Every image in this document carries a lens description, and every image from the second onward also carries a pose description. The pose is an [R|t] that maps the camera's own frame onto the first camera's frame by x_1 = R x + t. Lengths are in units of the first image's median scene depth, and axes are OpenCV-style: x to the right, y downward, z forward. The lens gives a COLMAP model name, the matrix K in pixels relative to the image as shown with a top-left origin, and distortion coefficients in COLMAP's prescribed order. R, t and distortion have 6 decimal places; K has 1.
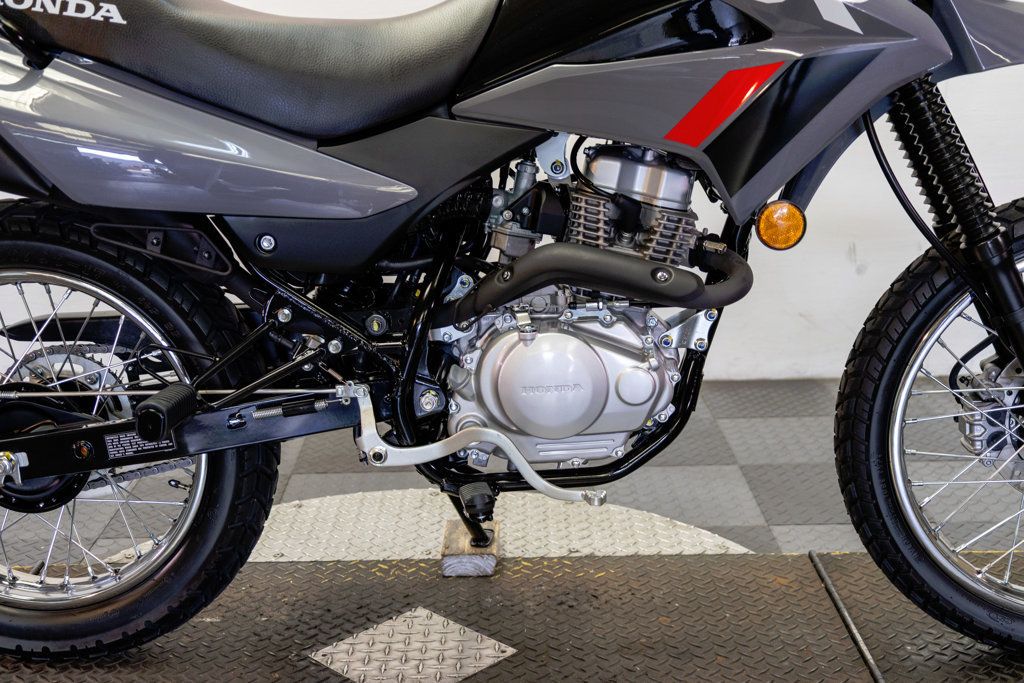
lens RADIAL K [[1348.4, 0, 512.4], [0, 1348.4, 345.5], [0, 0, 1]] dist [0.008040, 0.042760]
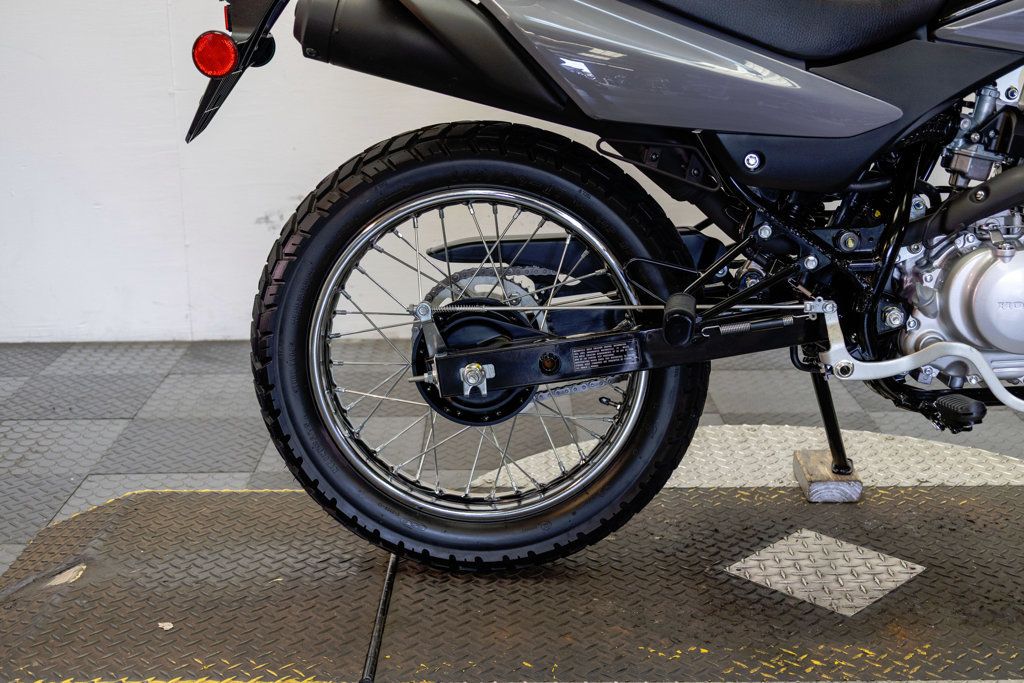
lens RADIAL K [[1348.4, 0, 512.4], [0, 1348.4, 345.5], [0, 0, 1]] dist [0.008040, 0.042760]
pose [[0.999947, 0.010268, 0.000976, -0.352394], [-0.010277, 0.999900, 0.009746, 0.055374], [-0.000875, -0.009756, 0.999952, -0.034686]]
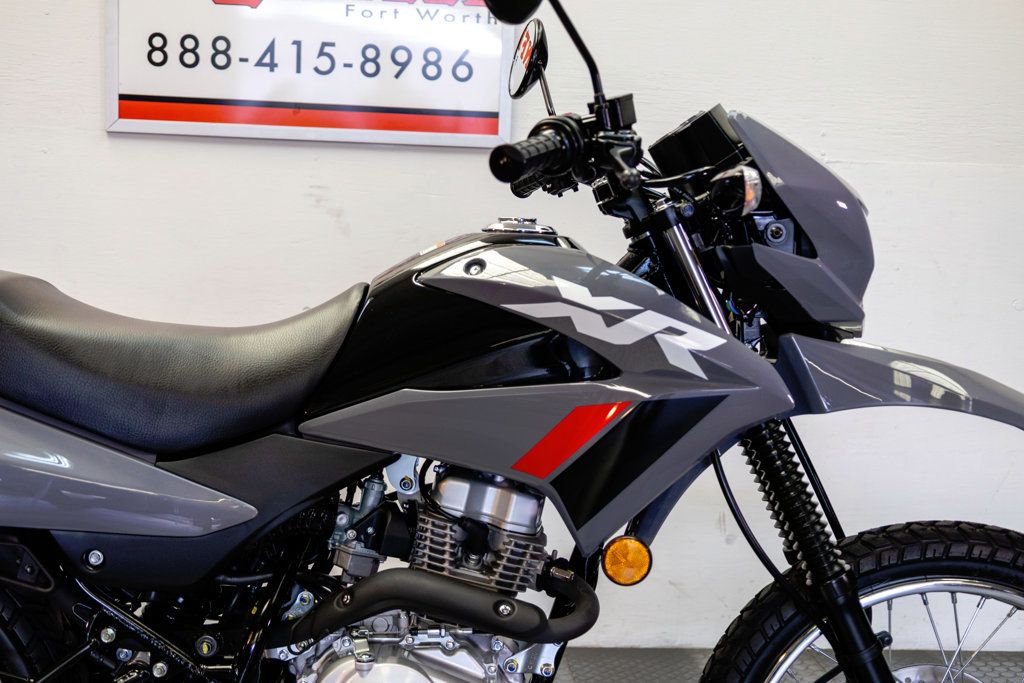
lens RADIAL K [[1348.4, 0, 512.4], [0, 1348.4, 345.5], [0, 0, 1]] dist [0.008040, 0.042760]
pose [[0.996140, 0.045807, 0.074881, 0.032525], [-0.034058, 0.987905, -0.151271, -0.086748], [-0.080905, 0.148137, 0.985652, 0.010684]]
